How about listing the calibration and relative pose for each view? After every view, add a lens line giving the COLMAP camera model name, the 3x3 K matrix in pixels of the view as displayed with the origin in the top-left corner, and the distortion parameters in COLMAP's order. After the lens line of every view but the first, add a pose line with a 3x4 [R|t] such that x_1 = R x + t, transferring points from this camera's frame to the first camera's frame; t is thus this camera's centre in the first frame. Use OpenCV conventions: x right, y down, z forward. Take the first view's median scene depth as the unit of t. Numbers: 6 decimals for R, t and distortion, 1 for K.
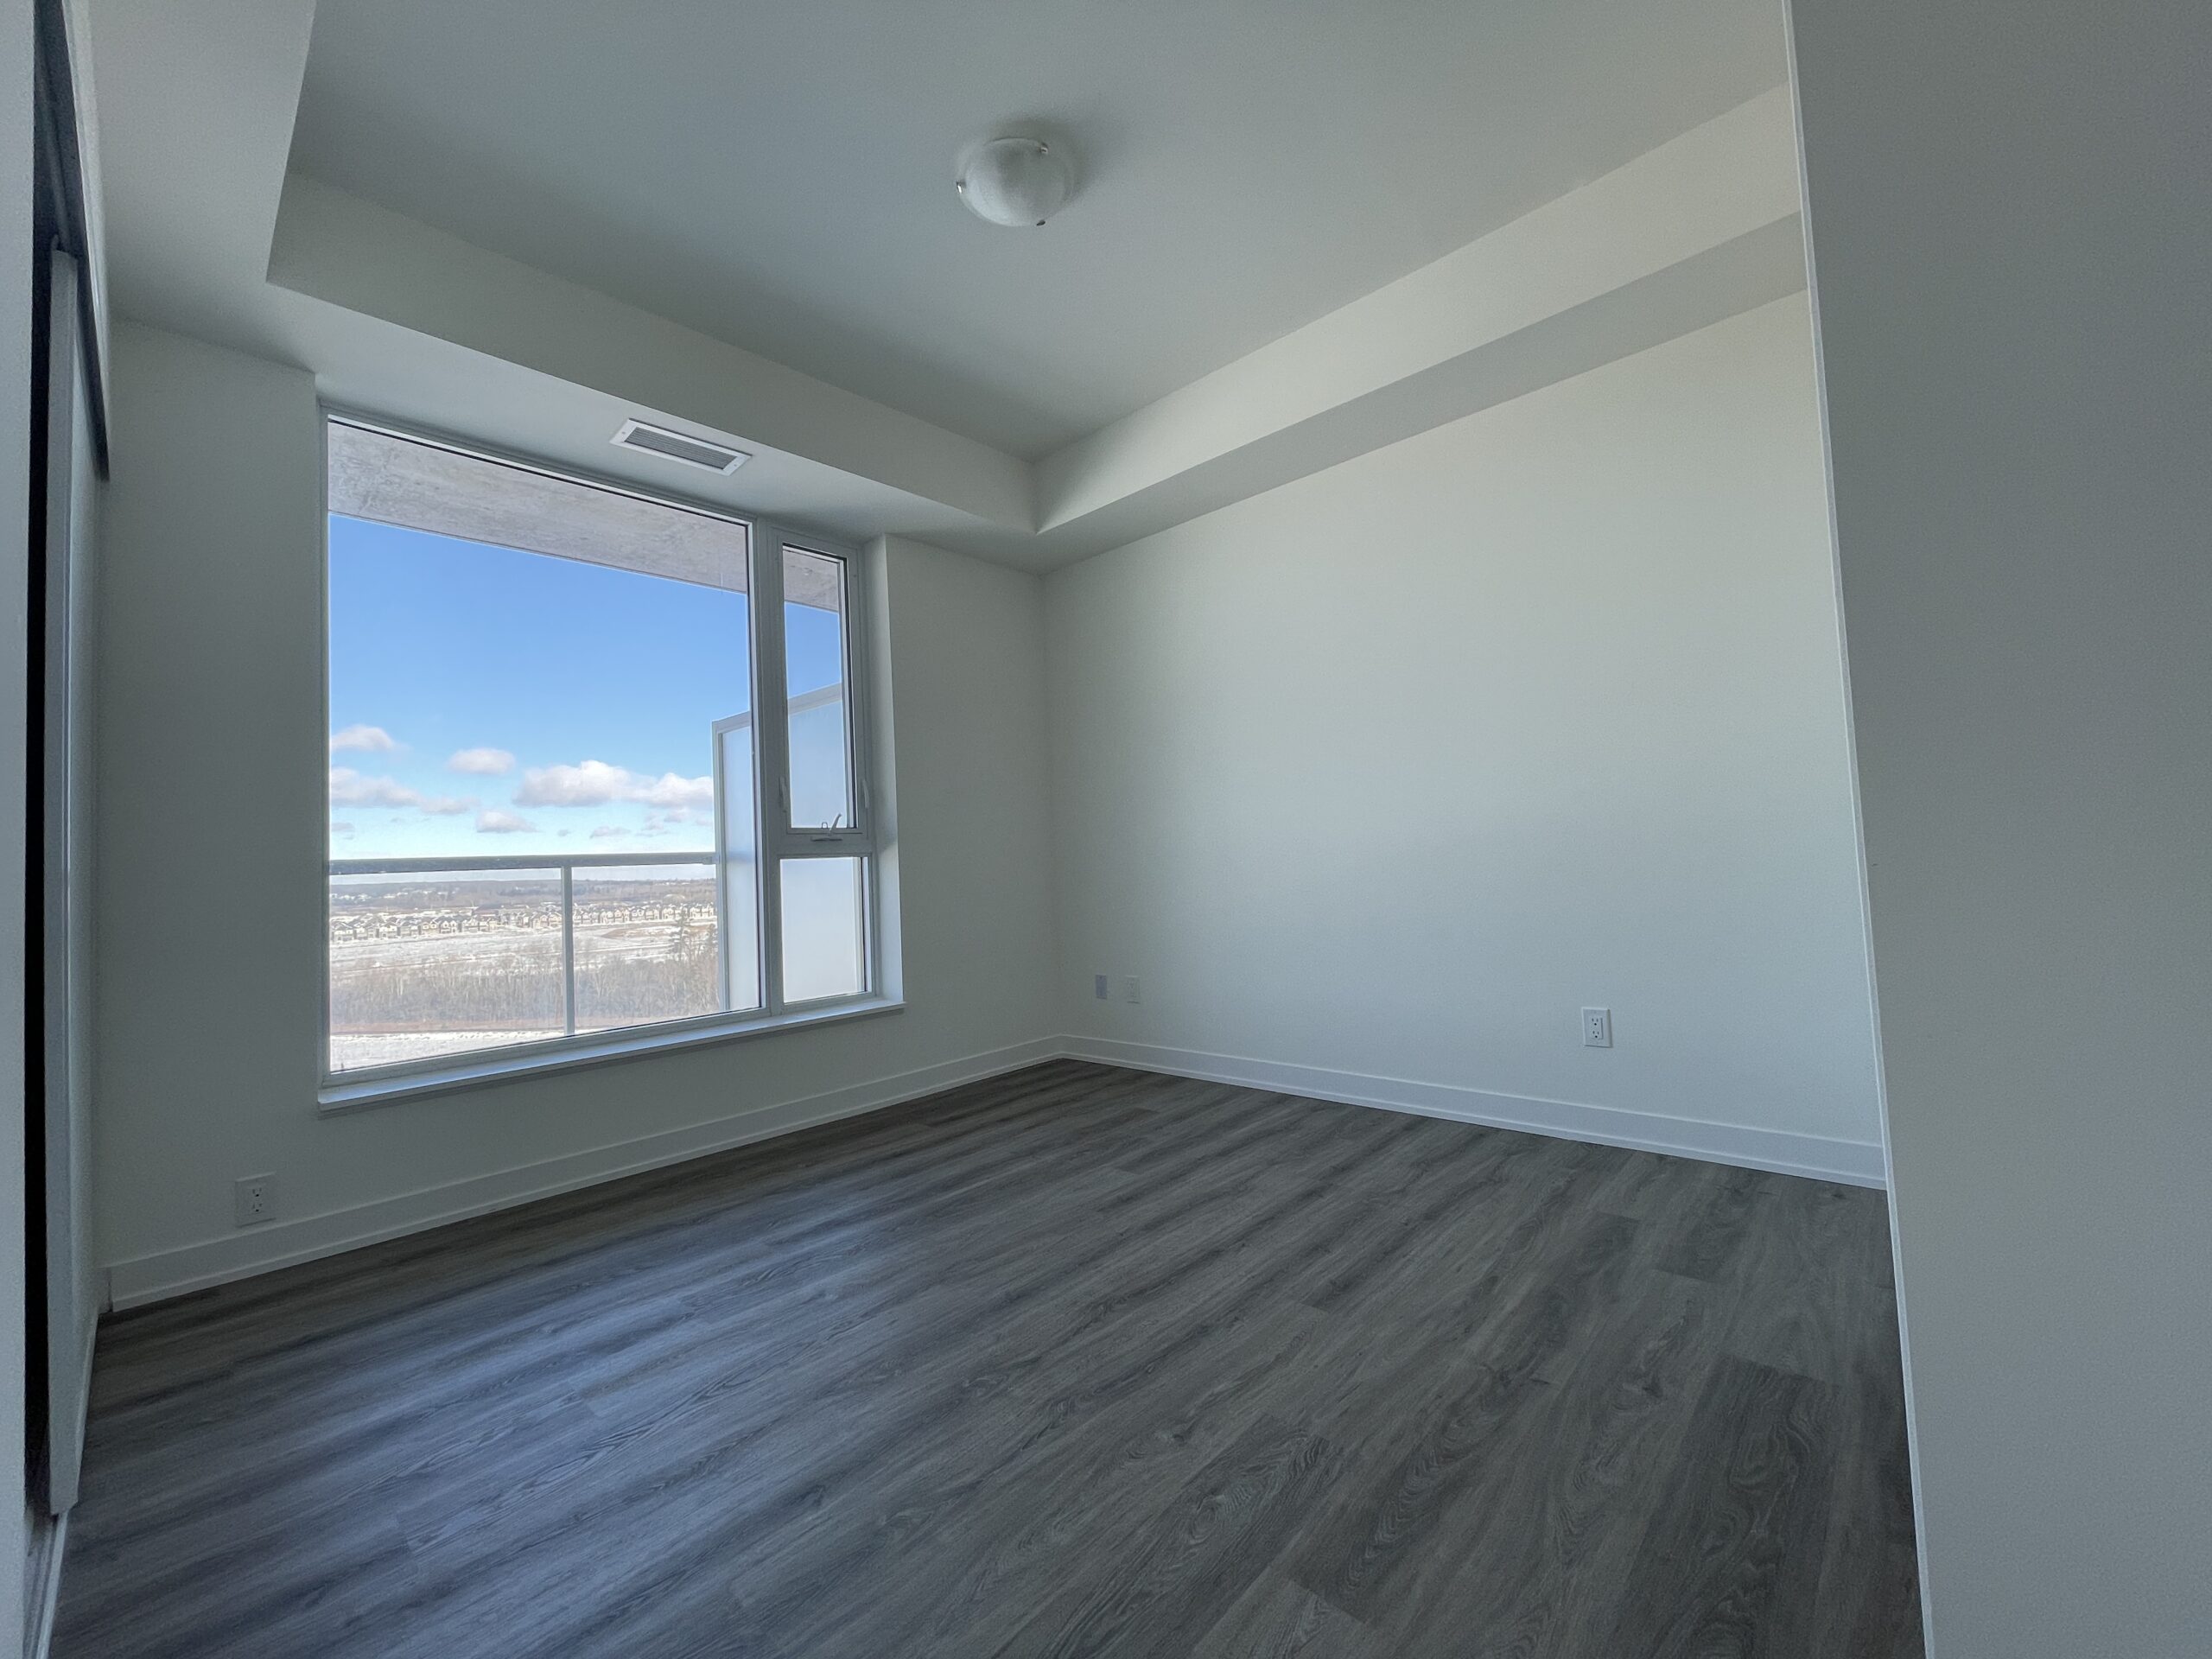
lens RADIAL K [[890.0, 0, 1092.4], [0, 890.0, 826.6], [0, 0, 1]] dist [-0.001880, 0.000409]
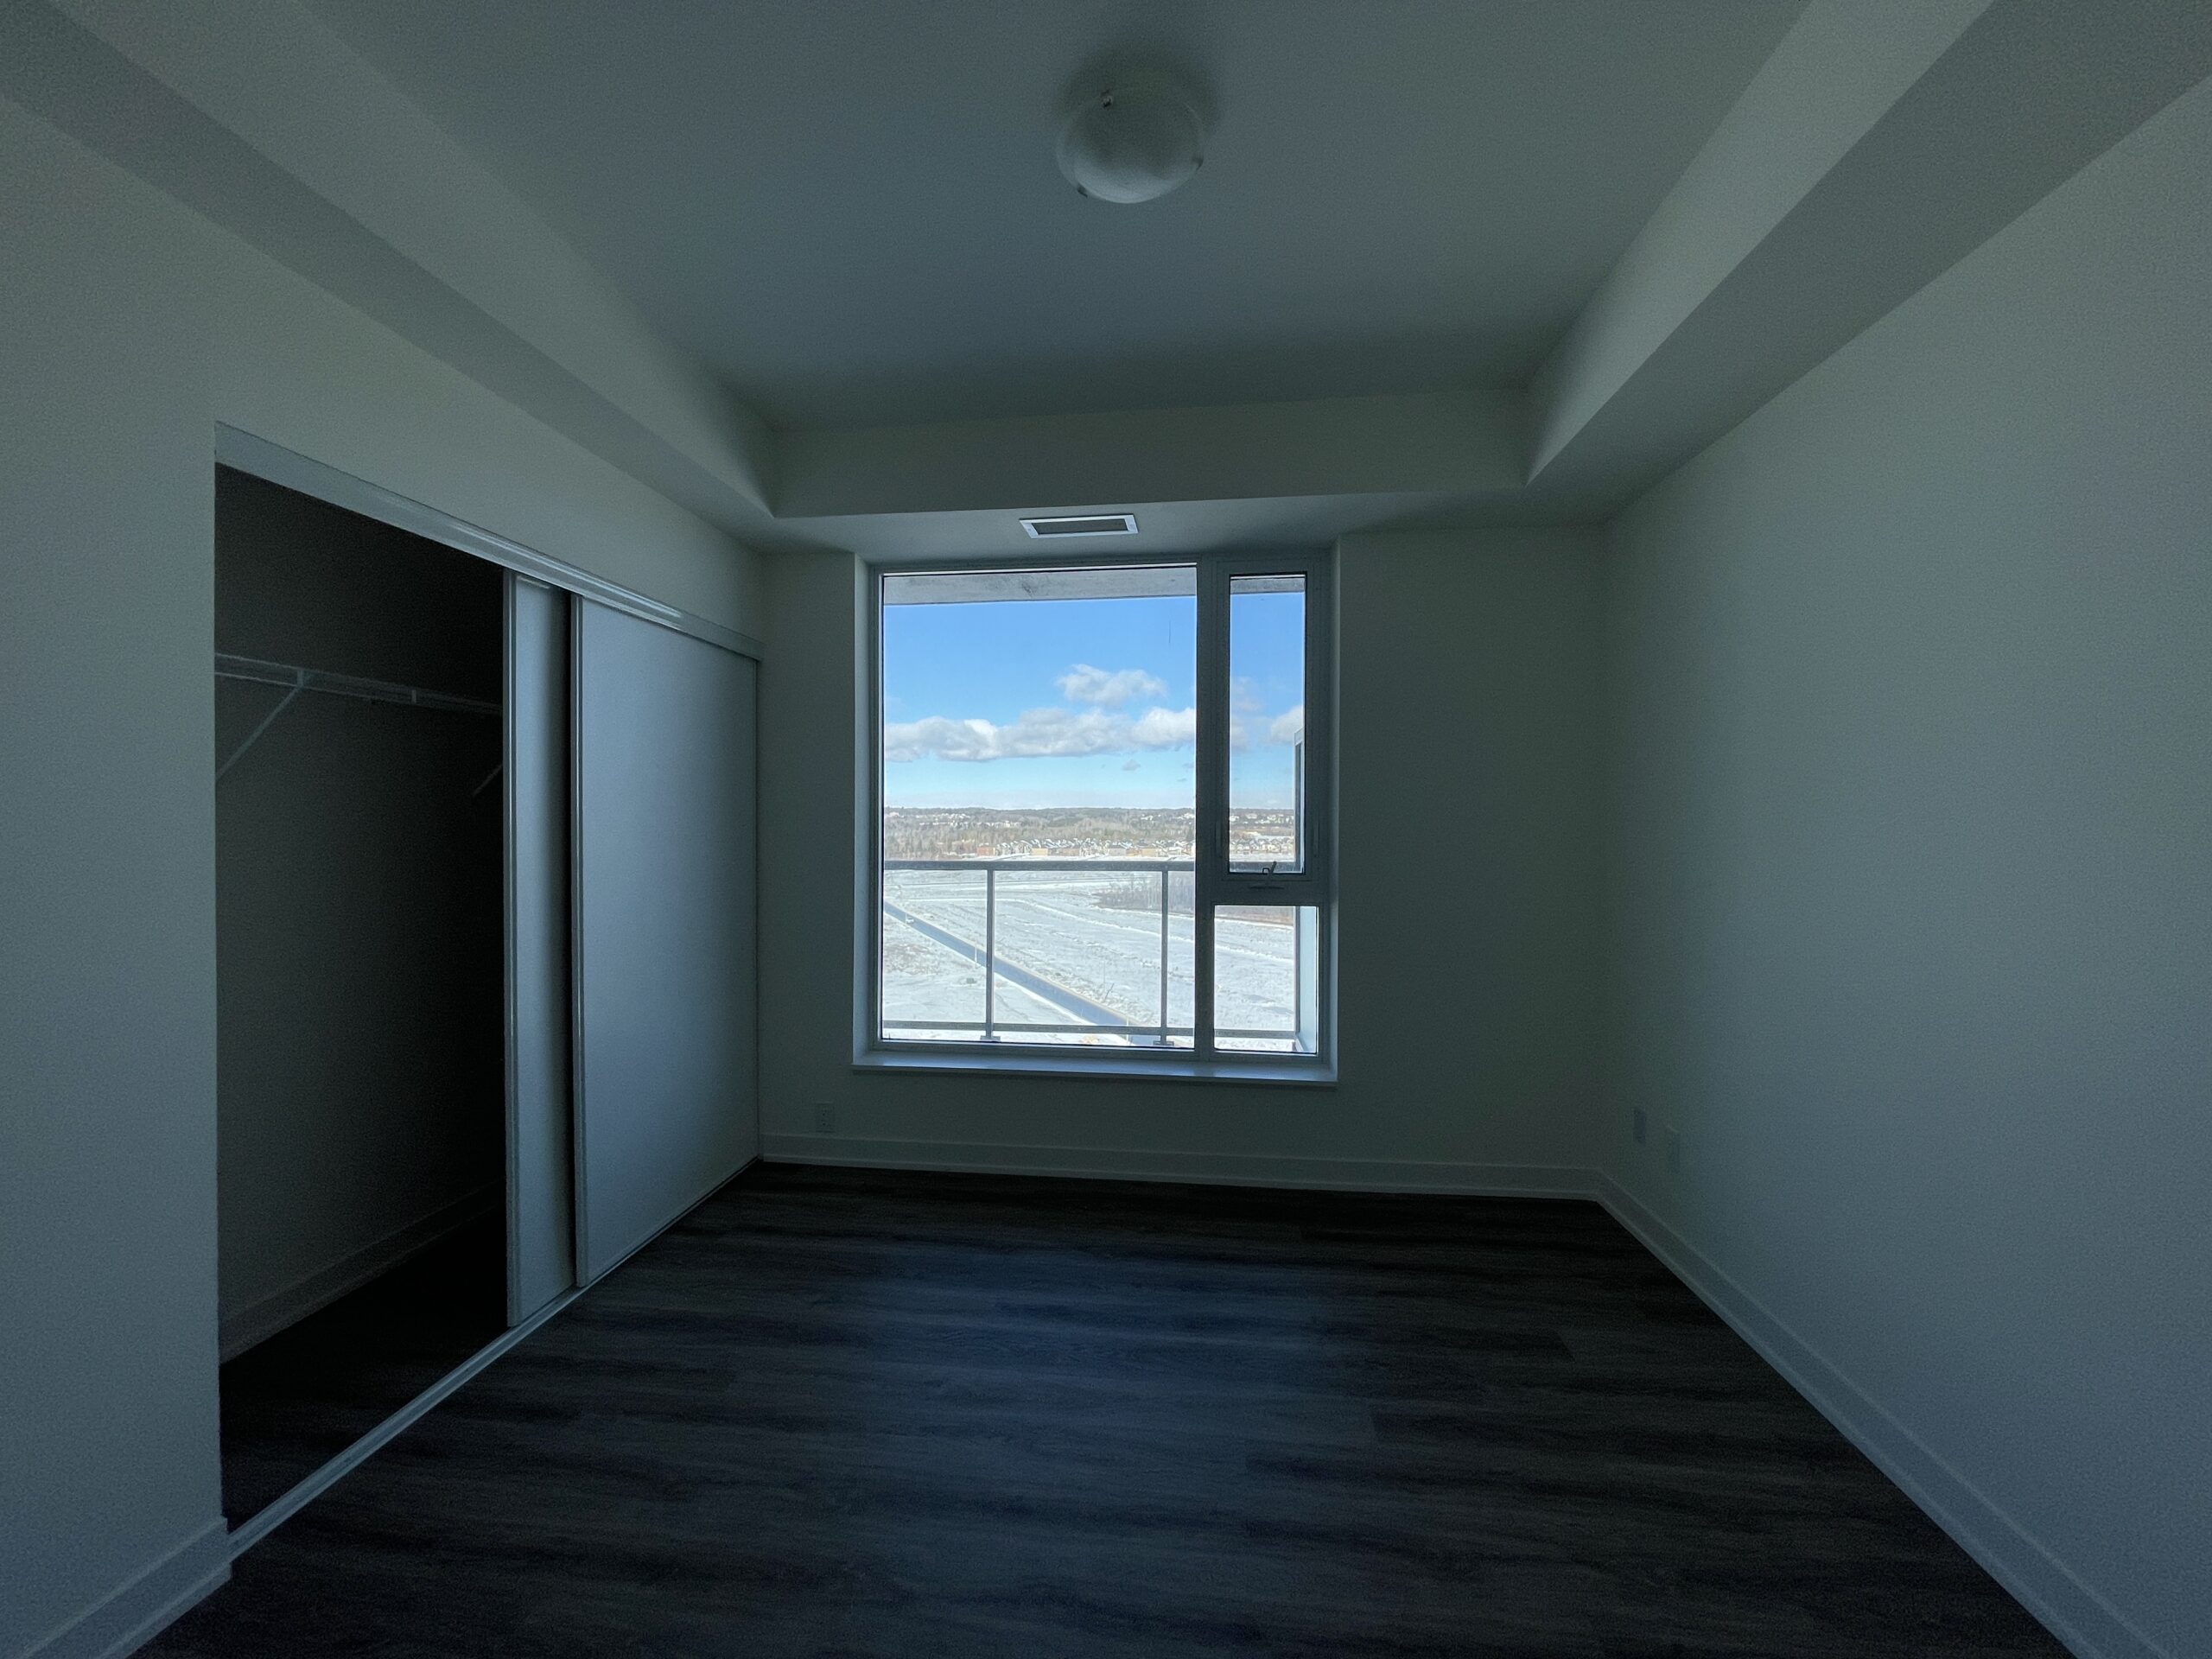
lens RADIAL K [[890.0, 0, 1092.4], [0, 890.0, 826.6], [0, 0, 1]] dist [-0.001880, 0.000409]
pose [[0.591300, 0.048657, -0.804982, 0.404360], [0.007861, 0.997783, 0.066085, -0.132493], [0.806413, -0.045404, 0.589607, 0.357885]]
